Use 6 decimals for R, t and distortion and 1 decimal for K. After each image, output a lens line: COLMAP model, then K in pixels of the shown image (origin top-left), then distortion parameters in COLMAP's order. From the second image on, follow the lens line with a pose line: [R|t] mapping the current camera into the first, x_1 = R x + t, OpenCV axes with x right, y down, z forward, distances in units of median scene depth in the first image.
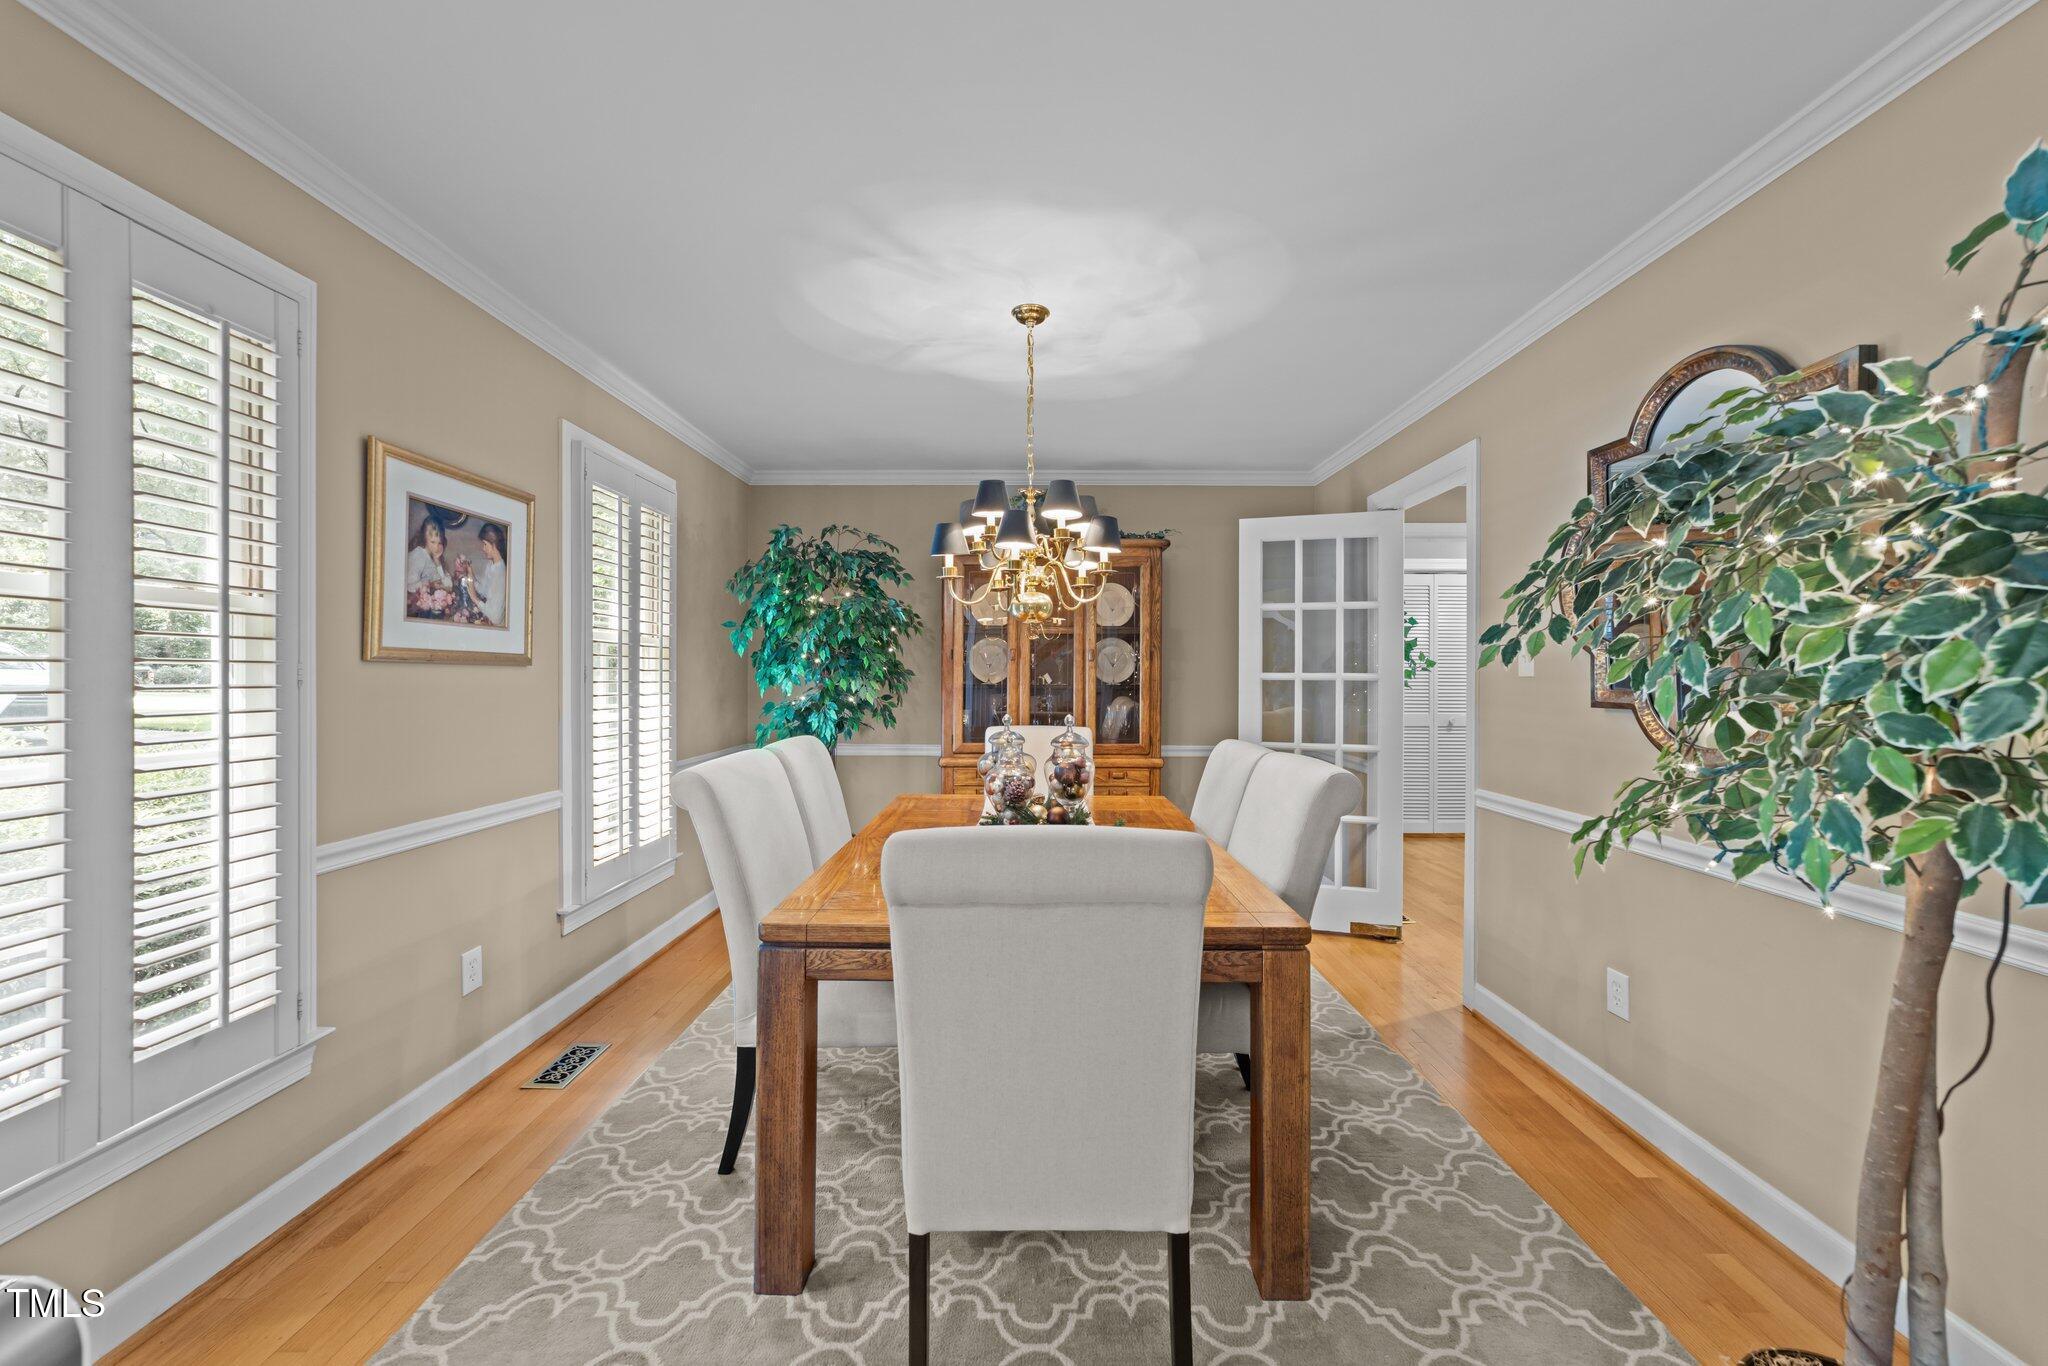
lens RADIAL K [[780.0, 0, 1026.5], [0, 780.0, 674.7], [0, 0, 1]] dist [-0.003266, 0.000253]
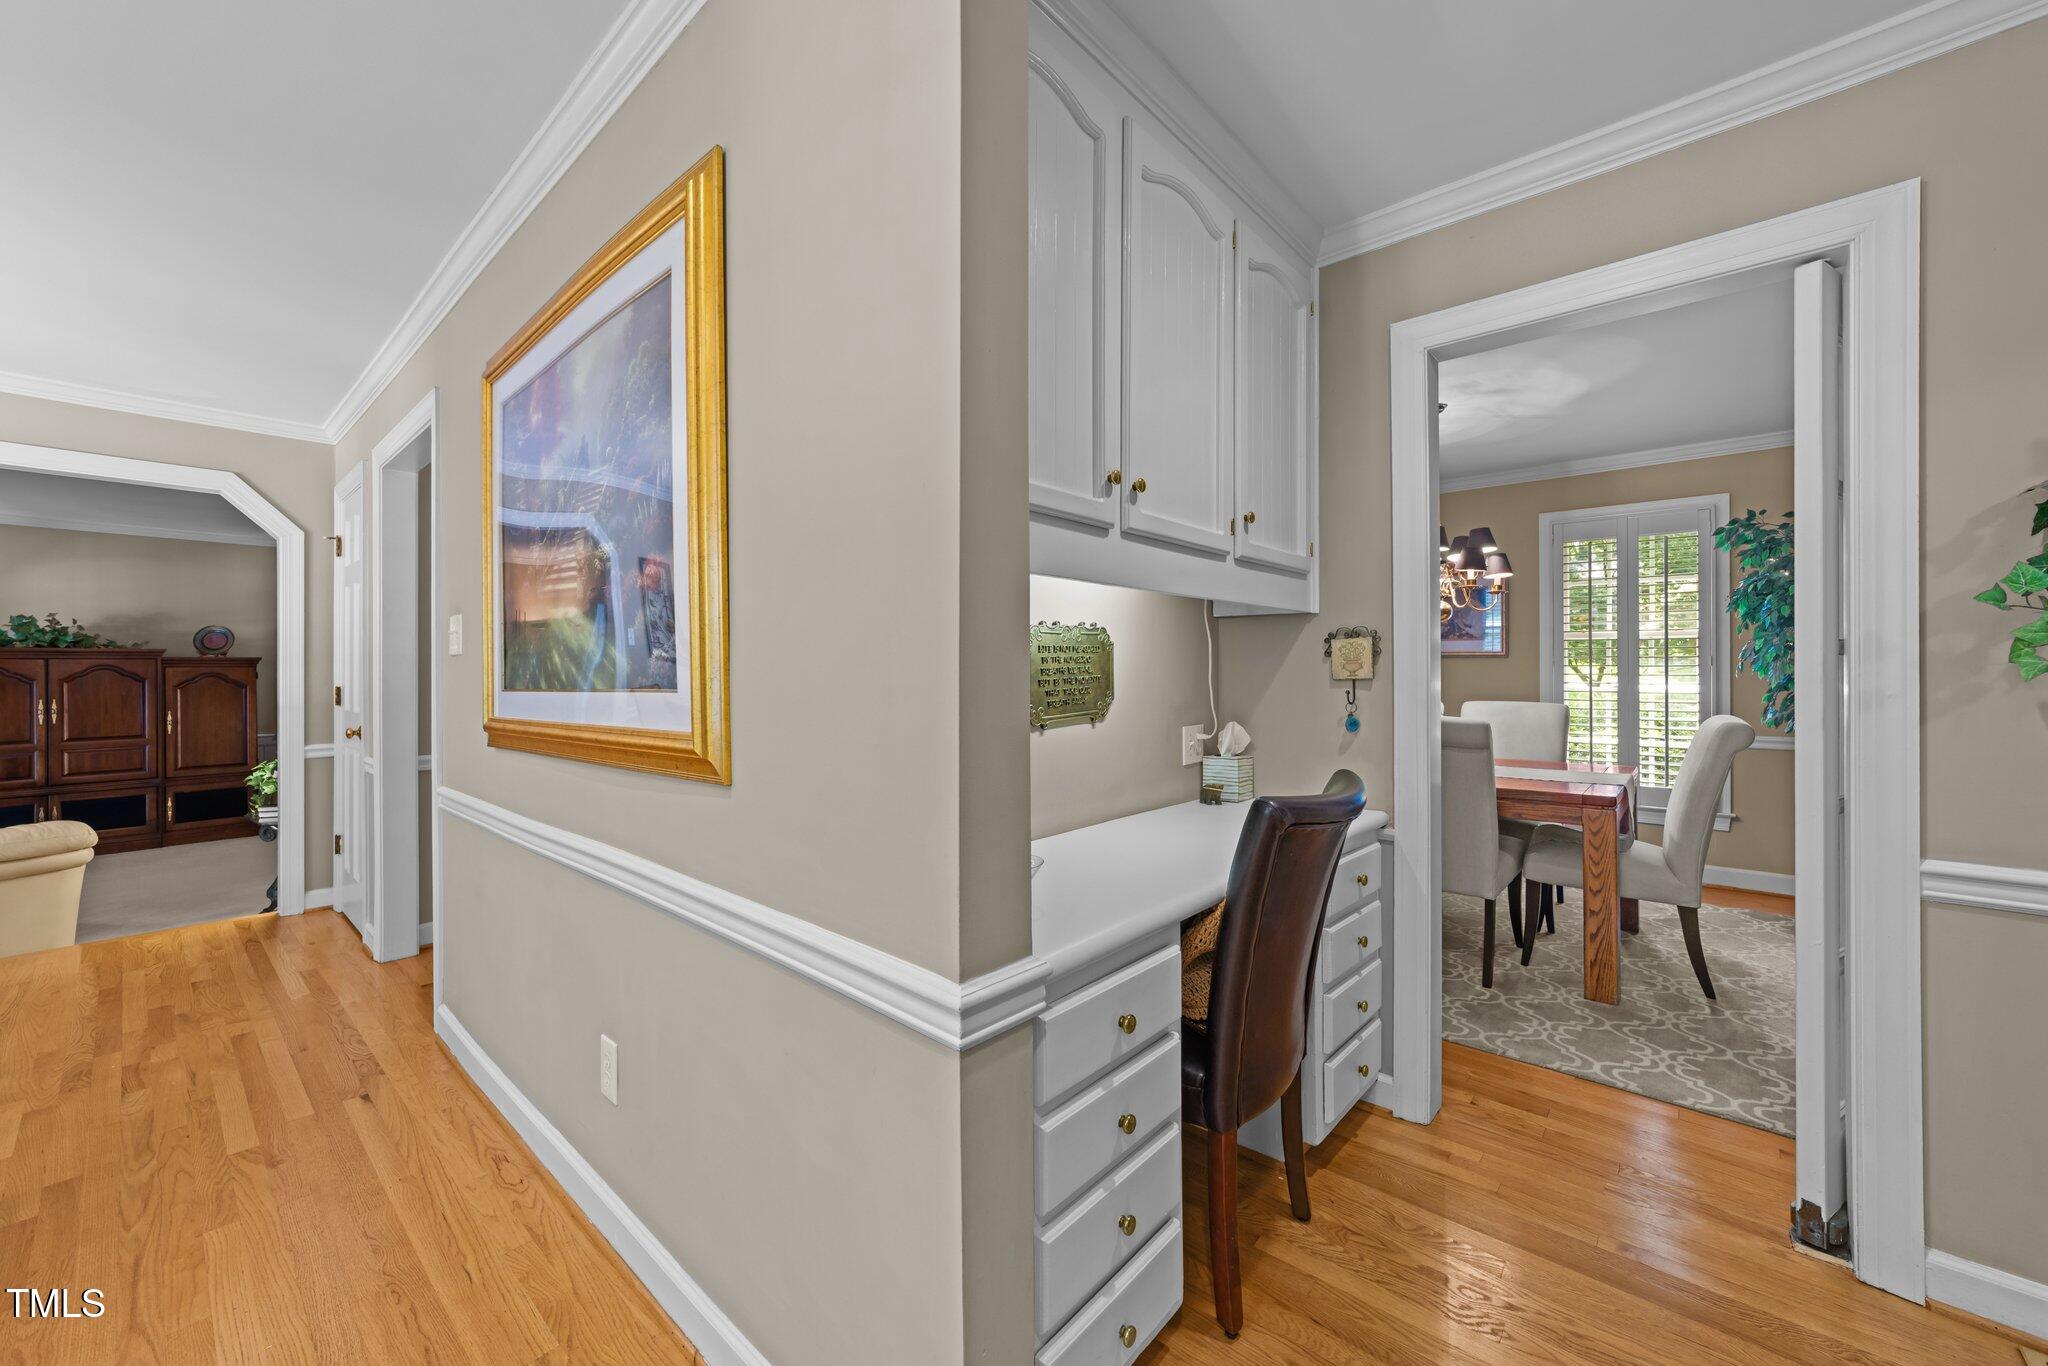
lens RADIAL K [[780.0, 0, 1027.7], [0, 780.0, 674.4], [0, 0, 1]] dist [-0.003266, 0.000253]
pose [[-0.650787, -0.001977, -0.759258, 1.509781], [-0.000915, 0.999998, -0.001819, 0.034672], [0.759260, -0.000490, -0.650788, 1.296154]]
